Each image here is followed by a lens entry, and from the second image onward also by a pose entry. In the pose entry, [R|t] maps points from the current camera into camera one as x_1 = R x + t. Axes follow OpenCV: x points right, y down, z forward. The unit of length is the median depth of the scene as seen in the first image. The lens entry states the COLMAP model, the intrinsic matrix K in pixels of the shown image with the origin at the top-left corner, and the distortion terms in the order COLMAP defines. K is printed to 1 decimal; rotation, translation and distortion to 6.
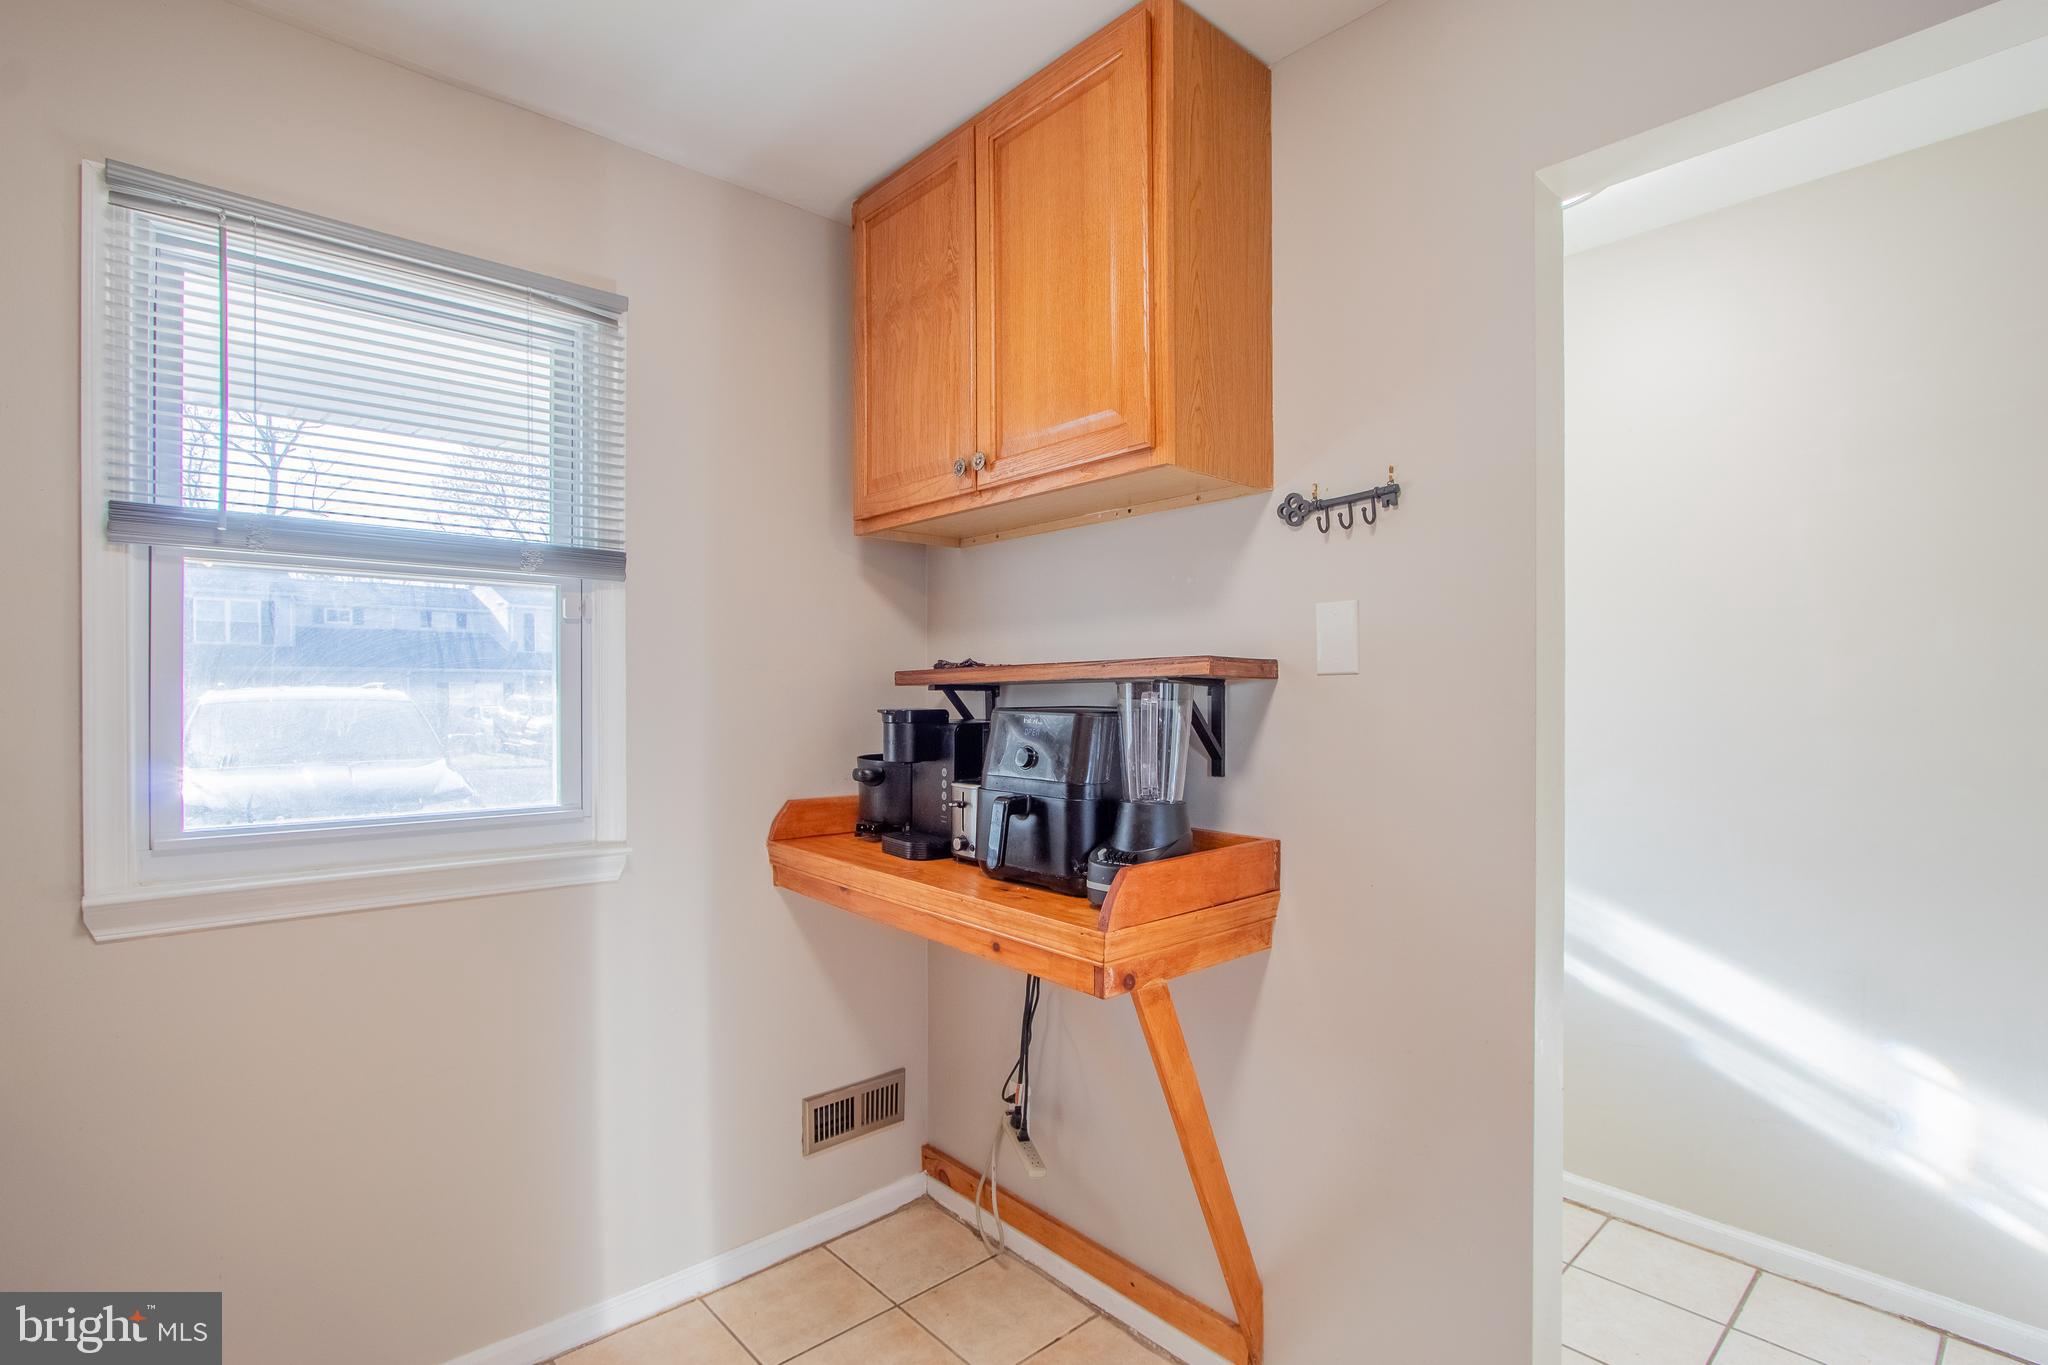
lens RADIAL K [[951.5, 0, 1029.0], [0, 951.5, 698.2], [0, 0, 1]] dist [-0.013490, 0.000725]
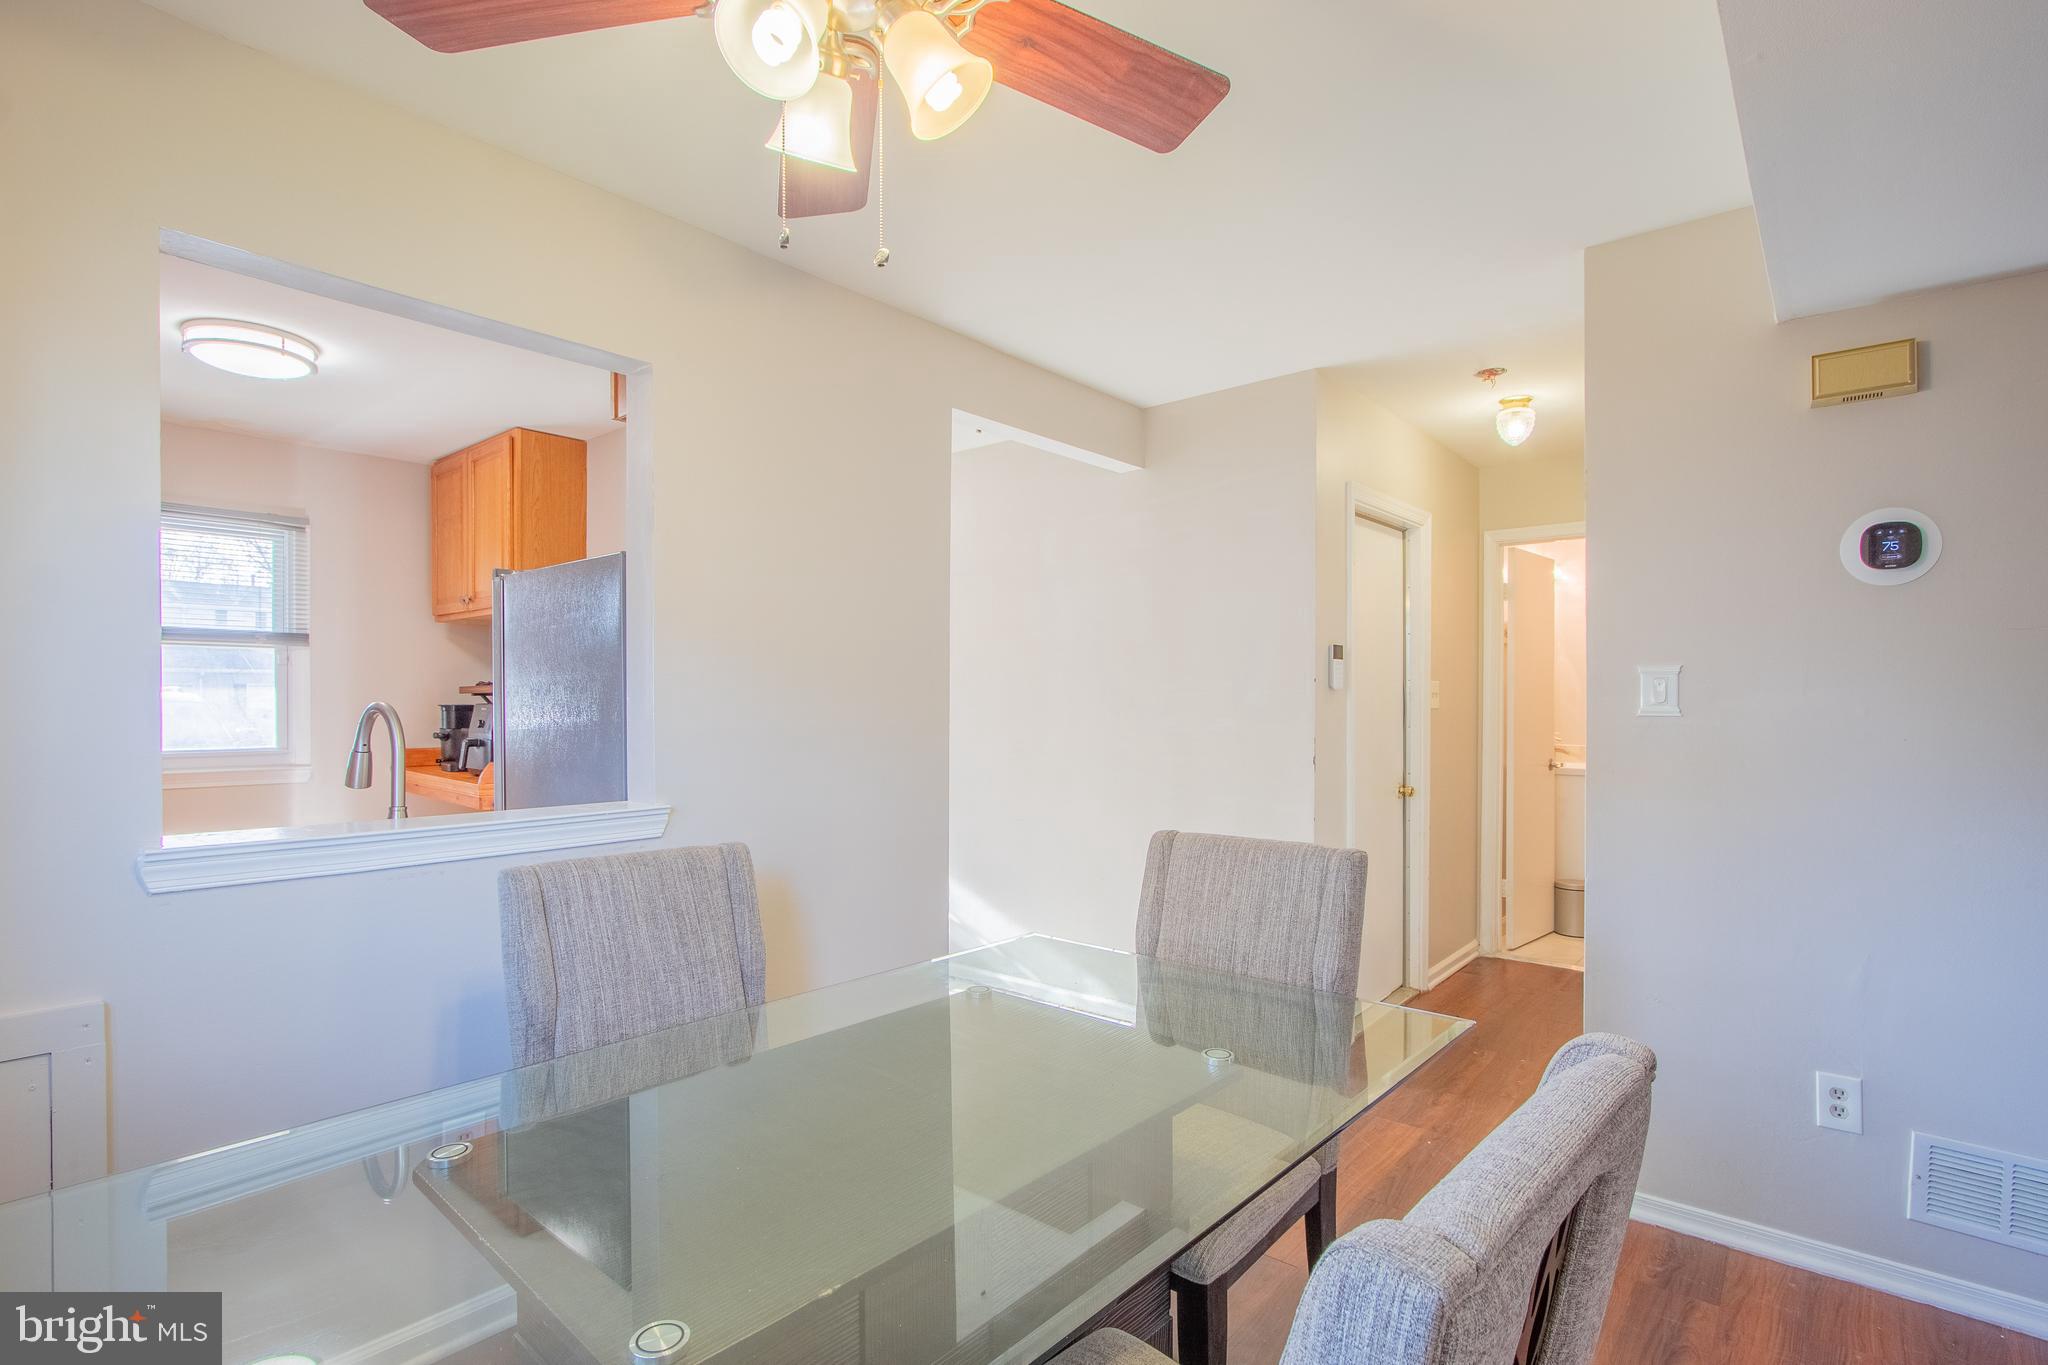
lens RADIAL K [[981.6, 0, 1019.8], [0, 981.6, 701.4], [0, 0, 1]] dist [-0.014038, 0.000965]
pose [[0.992172, 0.002239, 0.124858, 0.952306], [-0.002482, 0.999995, 0.001796, -0.002813], [-0.124853, -0.002091, 0.992173, -1.489498]]
